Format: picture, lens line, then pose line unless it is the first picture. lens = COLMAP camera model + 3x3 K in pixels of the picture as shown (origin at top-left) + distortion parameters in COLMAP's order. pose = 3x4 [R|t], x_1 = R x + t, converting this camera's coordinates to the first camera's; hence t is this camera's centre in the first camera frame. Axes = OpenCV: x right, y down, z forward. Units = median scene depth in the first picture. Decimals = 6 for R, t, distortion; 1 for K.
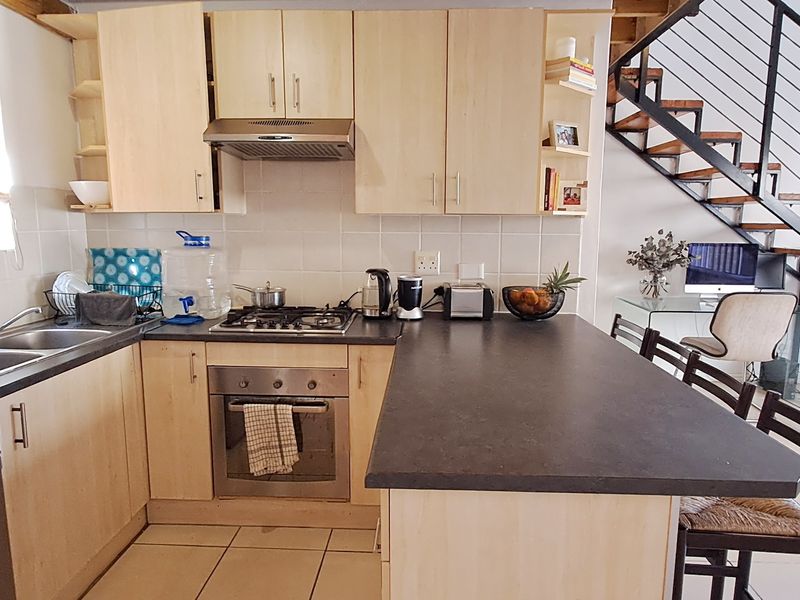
lens RADIAL K [[532.2, 0, 406.9], [0, 532.2, 295.4], [0, 0, 1]] dist [-0.032192, 0.005357]
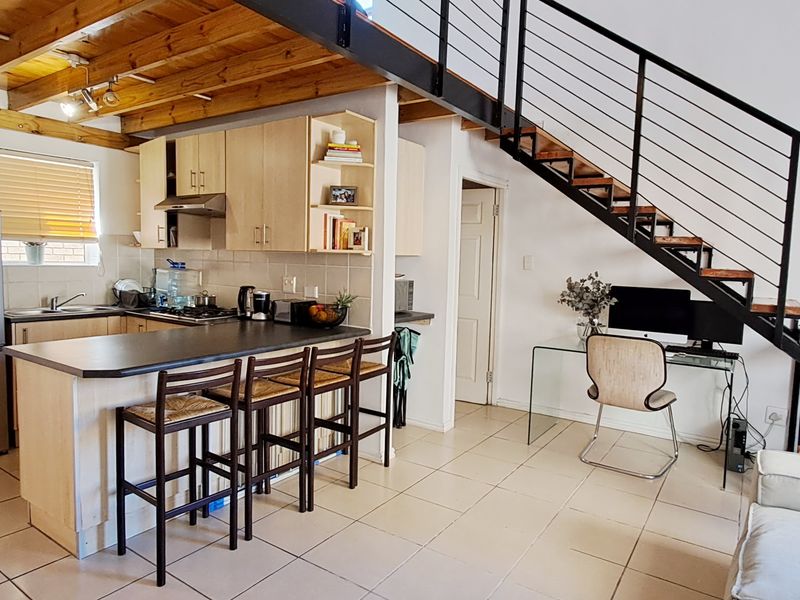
lens RADIAL K [[532.2, 0, 398.8], [0, 532.2, 295.9], [0, 0, 1]] dist [-0.032192, 0.005357]
pose [[0.846945, 0.055593, -0.528766, 0.871152], [-0.098894, 0.993635, -0.053933, 0.014966], [0.522403, 0.097970, 0.847052, -0.061338]]
